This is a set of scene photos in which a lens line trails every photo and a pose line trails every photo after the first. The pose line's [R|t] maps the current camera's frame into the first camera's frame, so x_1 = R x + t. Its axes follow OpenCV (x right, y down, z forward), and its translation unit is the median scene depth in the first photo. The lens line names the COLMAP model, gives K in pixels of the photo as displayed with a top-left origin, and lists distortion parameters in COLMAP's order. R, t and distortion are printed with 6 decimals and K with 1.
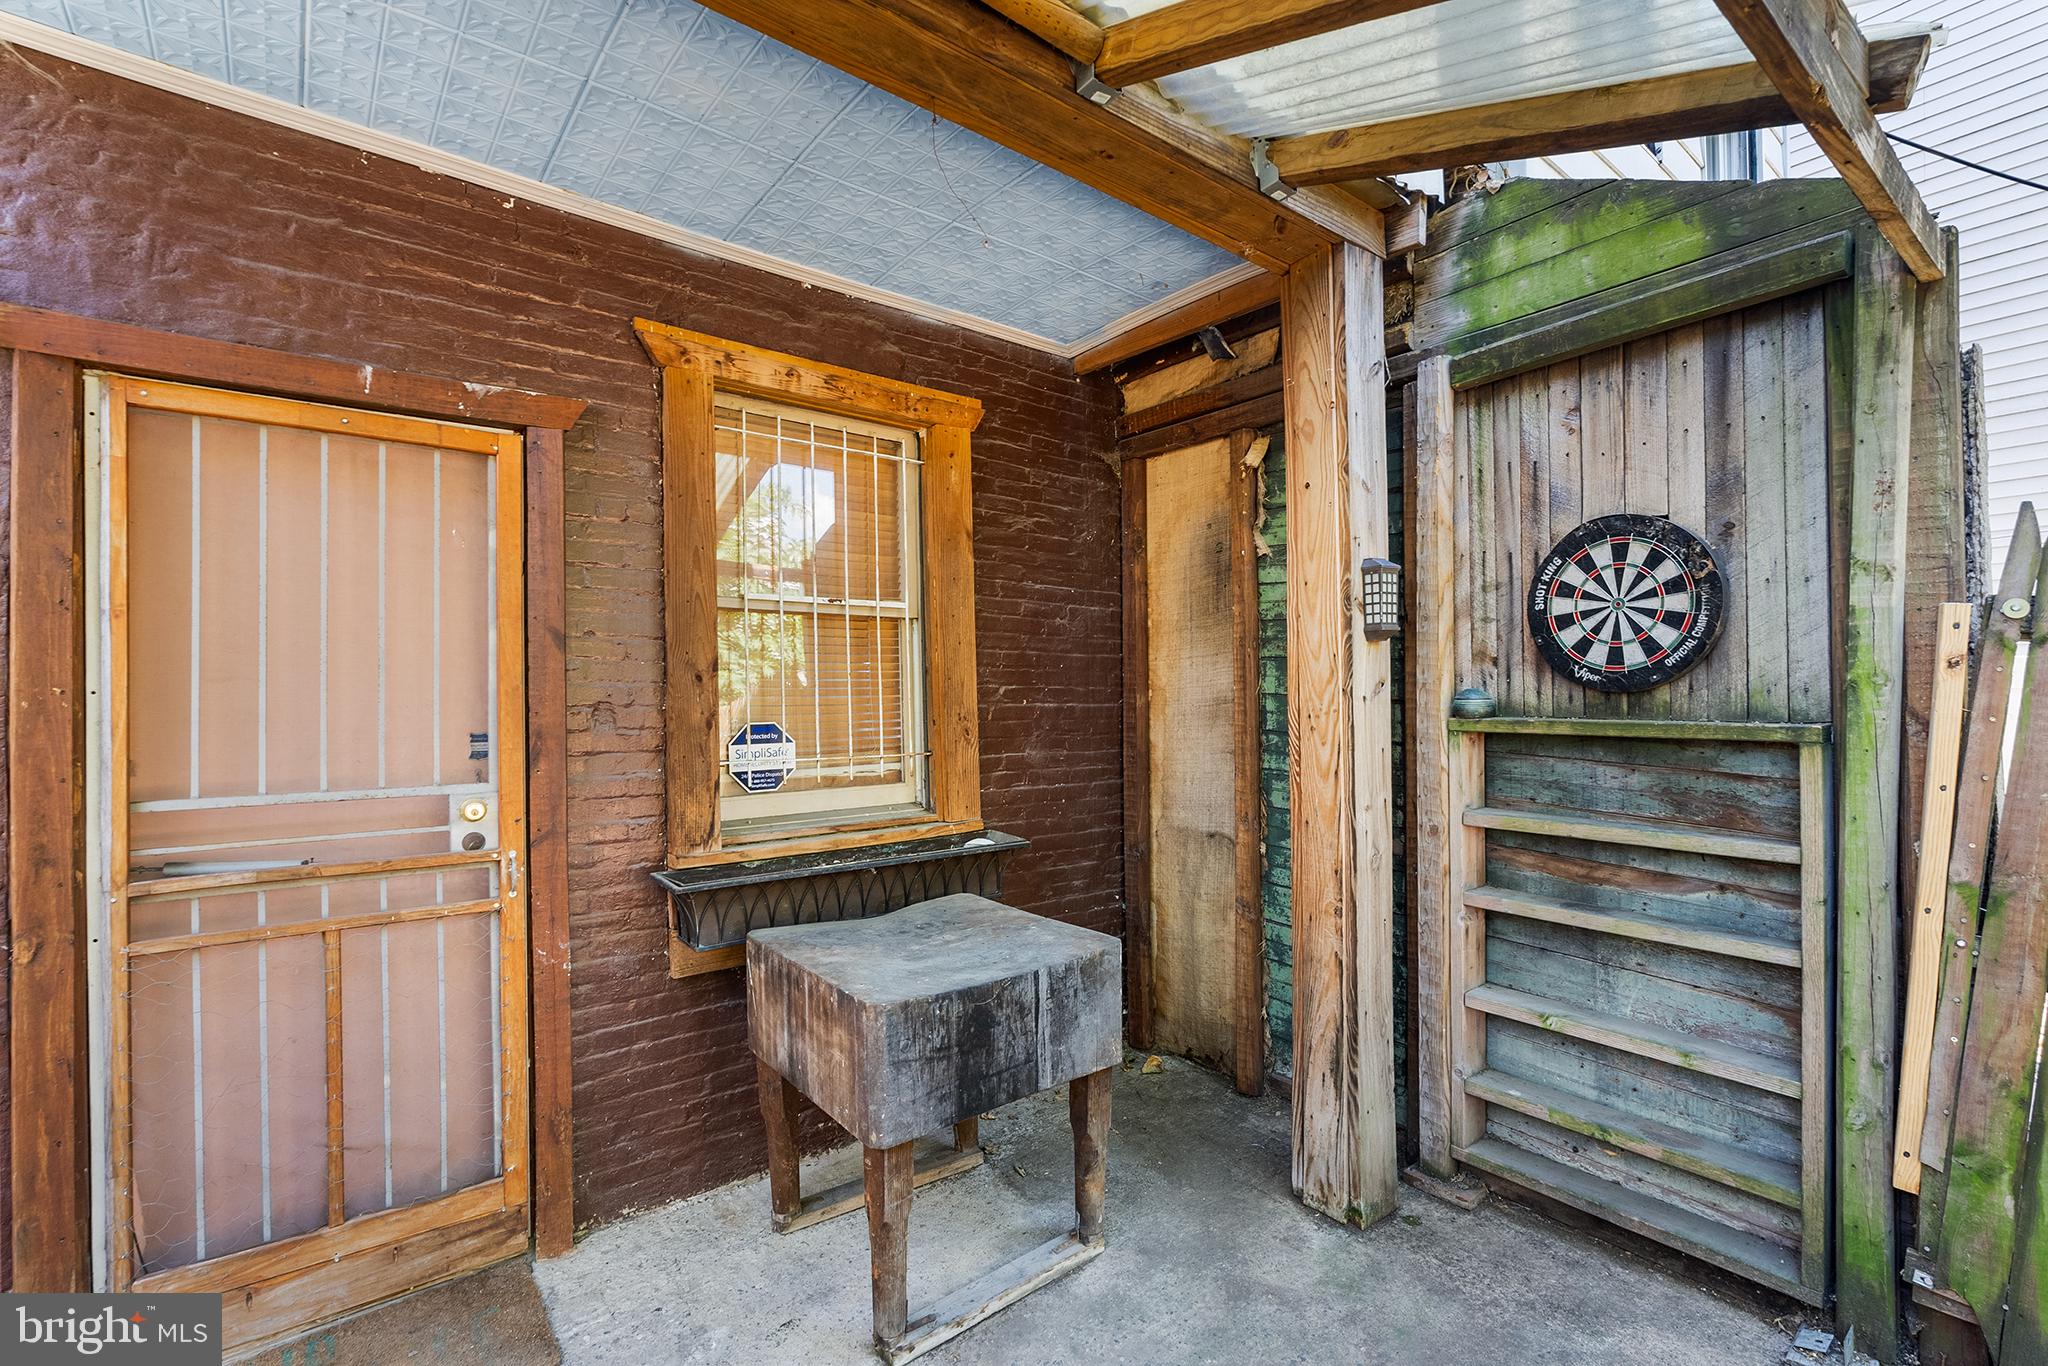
lens RADIAL K [[946.4, 0, 1024.7], [0, 946.4, 623.4], [0, 0, 1]] dist [-0.001474, -0.000015]
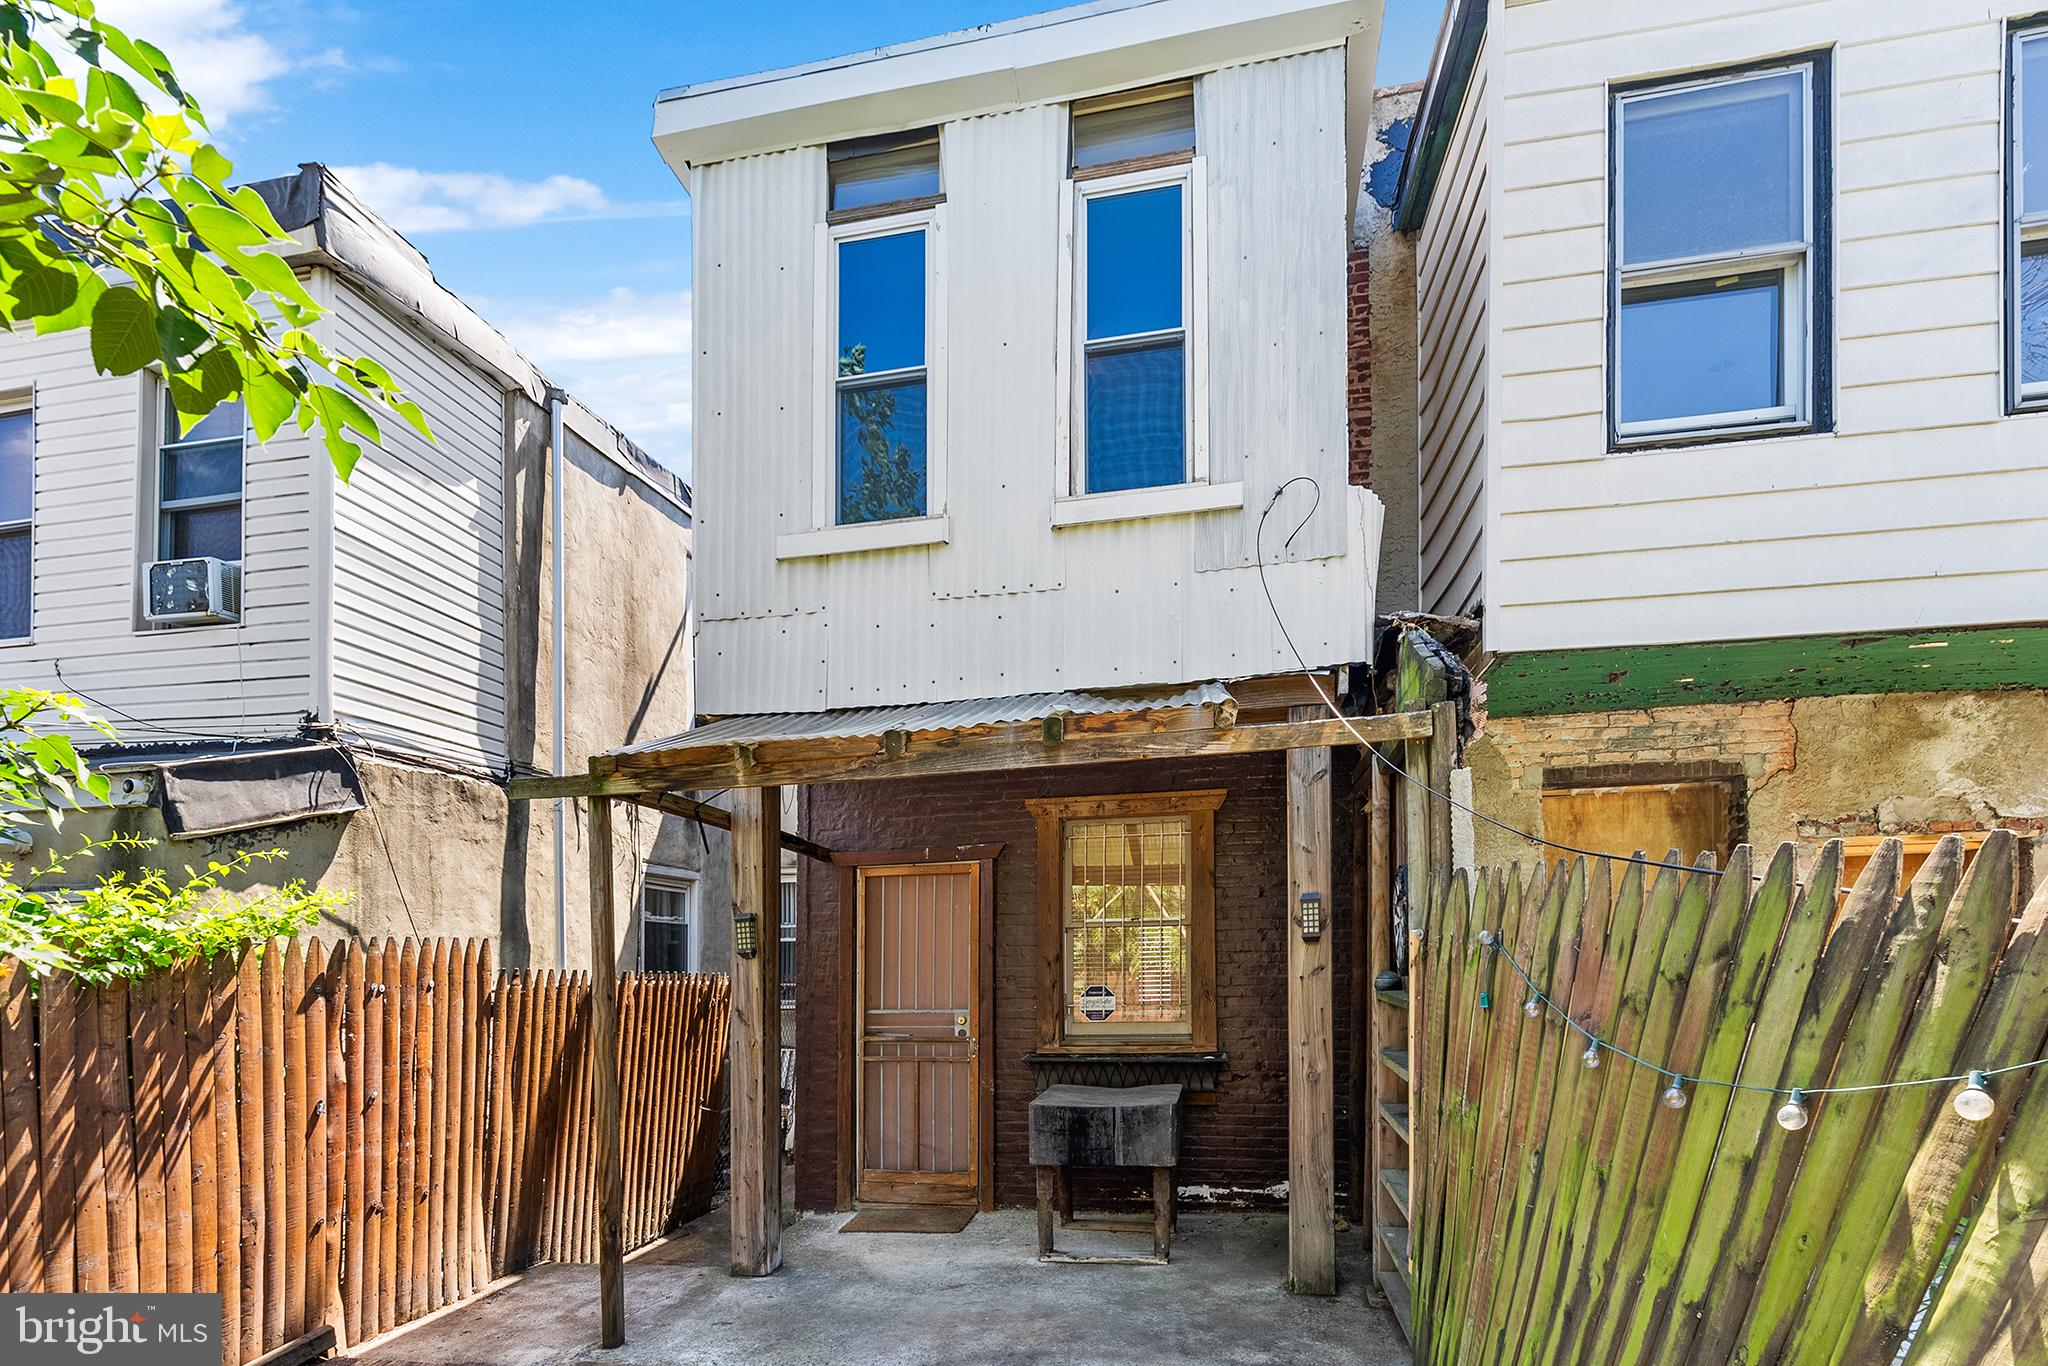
lens RADIAL K [[929.9, 0, 1020.7], [0, 929.9, 709.2], [0, 0, 1]] dist [0.000225, 0.000072]
pose [[0.668714, -0.195573, -0.717337, 1.531809], [0.069089, 0.976956, -0.201949, -0.106183], [0.740303, 0.085487, 0.666816, -0.642042]]
